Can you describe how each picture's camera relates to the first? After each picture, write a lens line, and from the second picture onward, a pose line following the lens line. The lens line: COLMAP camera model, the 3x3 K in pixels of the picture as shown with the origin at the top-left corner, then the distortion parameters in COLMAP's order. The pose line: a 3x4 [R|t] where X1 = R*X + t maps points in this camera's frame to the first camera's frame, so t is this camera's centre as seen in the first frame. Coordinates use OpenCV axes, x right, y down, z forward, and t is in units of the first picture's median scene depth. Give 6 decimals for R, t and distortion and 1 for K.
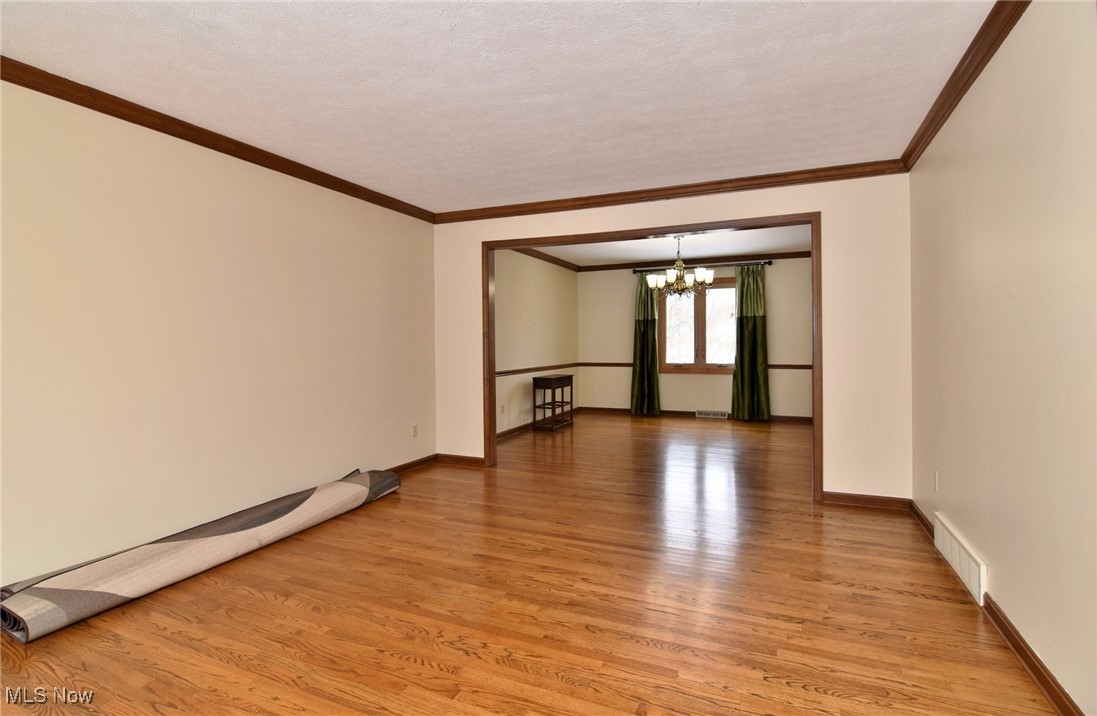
lens RADIAL K [[534.2, 0, 539.6], [0, 534.2, 348.2], [0, 0, 1]] dist [-0.009955, -0.000874]
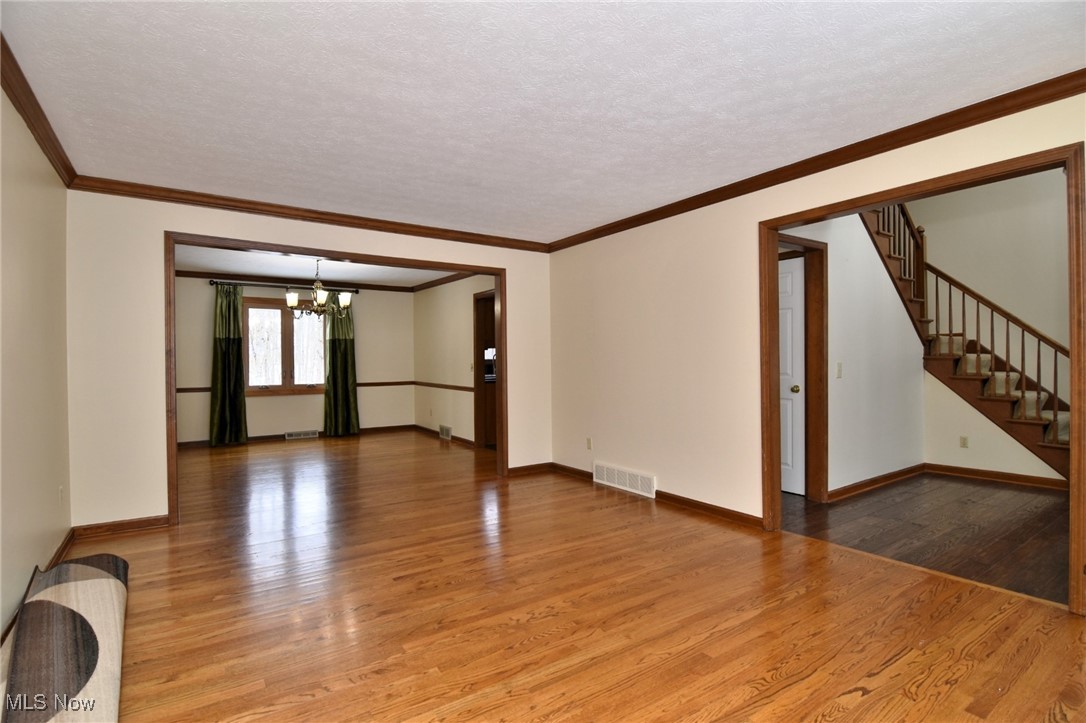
lens RADIAL K [[526.6, 0, 542.5], [0, 526.6, 362.4], [0, 0, 1]] dist [-0.007785, -0.008433]
pose [[0.522149, 0.000358, 0.852854, -0.289688], [0.012377, 0.999891, -0.007997, 0.000980], [-0.852764, 0.014731, 0.522088, 0.095417]]
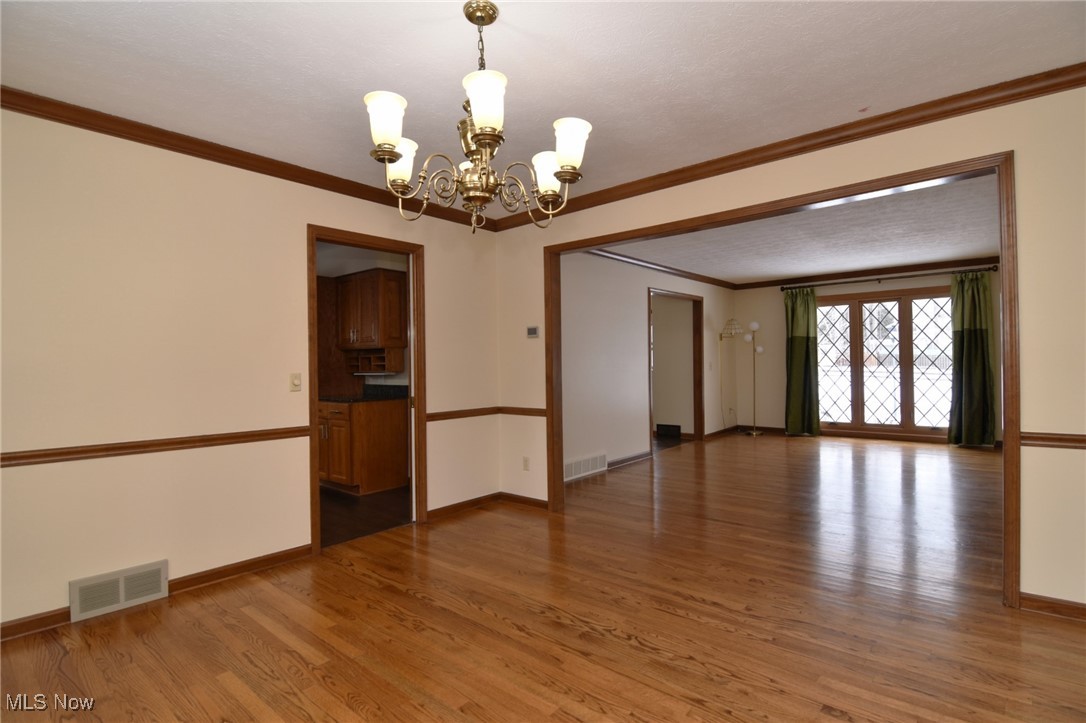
lens RADIAL K [[526.6, 0, 544.5], [0, 526.6, 361.3], [0, 0, 1]] dist [-0.007785, -0.008433]
pose [[-0.957337, 0.026075, 0.287795, 0.117658], [0.027828, 0.999611, 0.002002, -0.012109], [-0.287630, 0.009926, -0.957690, 1.014077]]
